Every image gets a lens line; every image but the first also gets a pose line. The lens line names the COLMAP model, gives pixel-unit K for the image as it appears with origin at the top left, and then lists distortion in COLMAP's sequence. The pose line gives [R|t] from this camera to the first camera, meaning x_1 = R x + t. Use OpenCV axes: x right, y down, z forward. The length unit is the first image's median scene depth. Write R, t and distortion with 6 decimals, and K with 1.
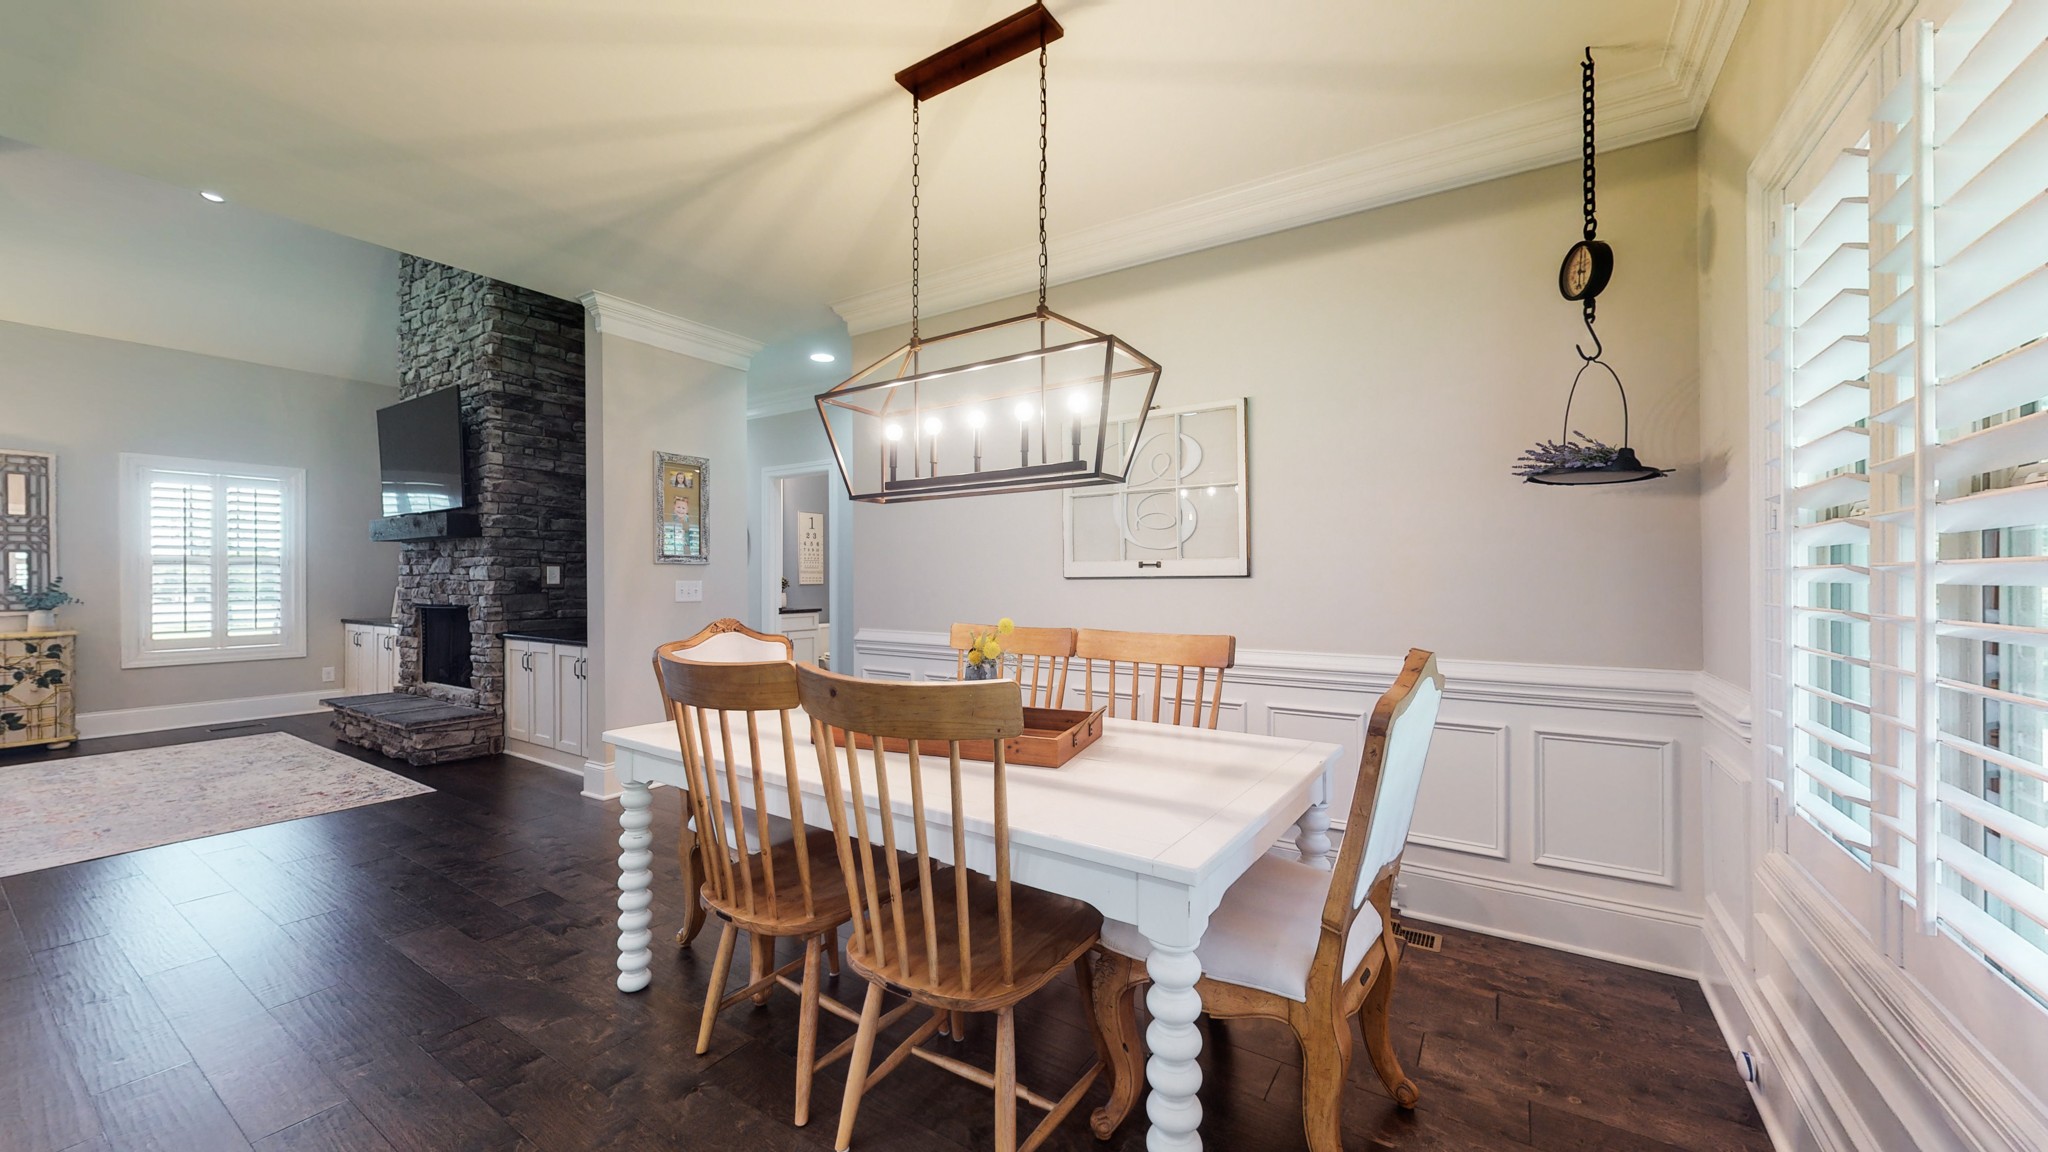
lens RADIAL K [[748.5, 0, 1025.5], [0, 748.5, 578.3], [0, 0, 1]] dist [0.000860, -0.000120]
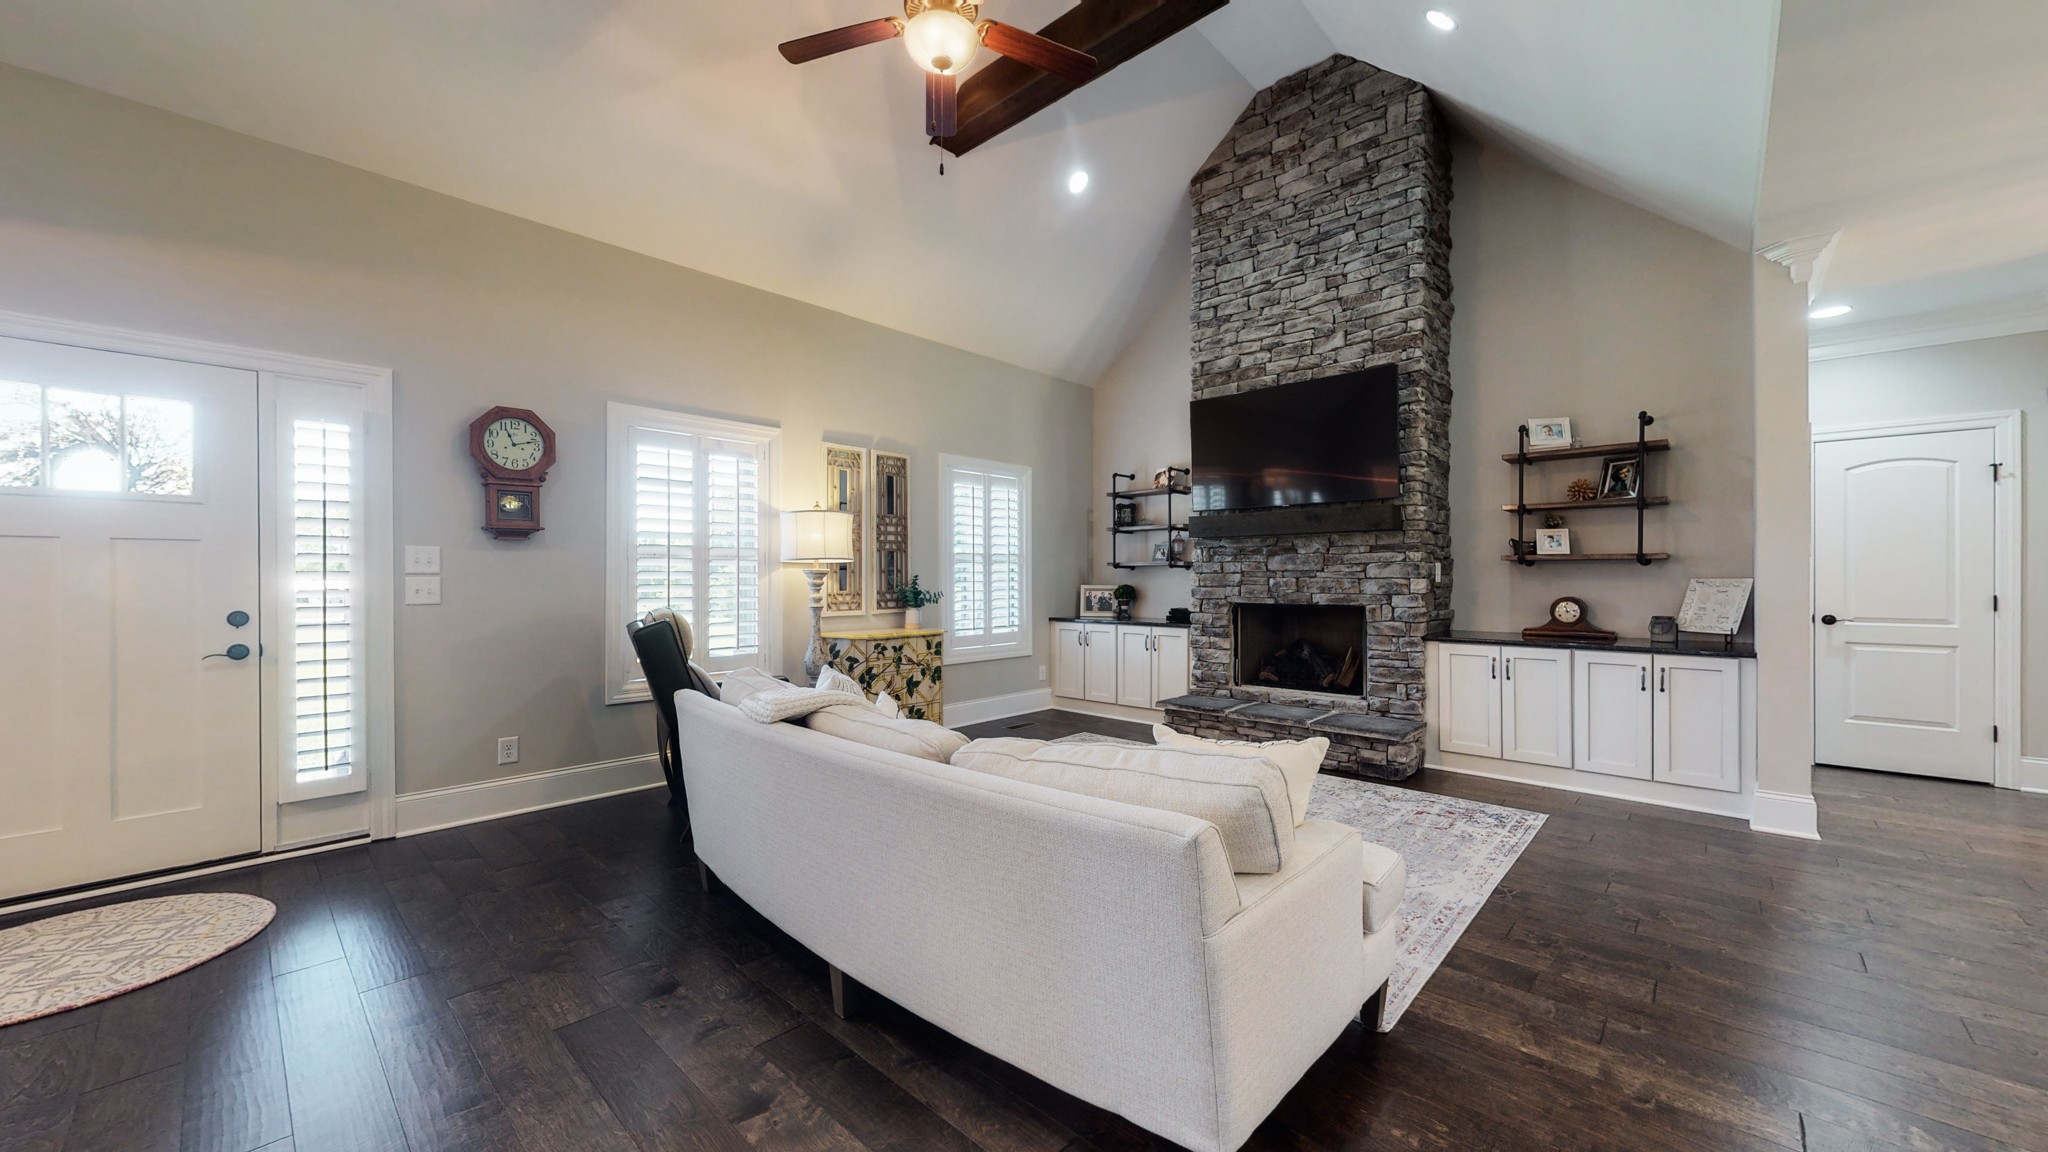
lens RADIAL K [[748.5, 0, 1025.5], [0, 748.5, 578.3], [0, 0, 1]] dist [0.000860, -0.000120]
pose [[0.985308, 0.000195, -0.170789, -0.978119], [0.000277, 0.999996, 0.002740, -0.000372], [0.170789, -0.002747, 0.985304, 0.017061]]
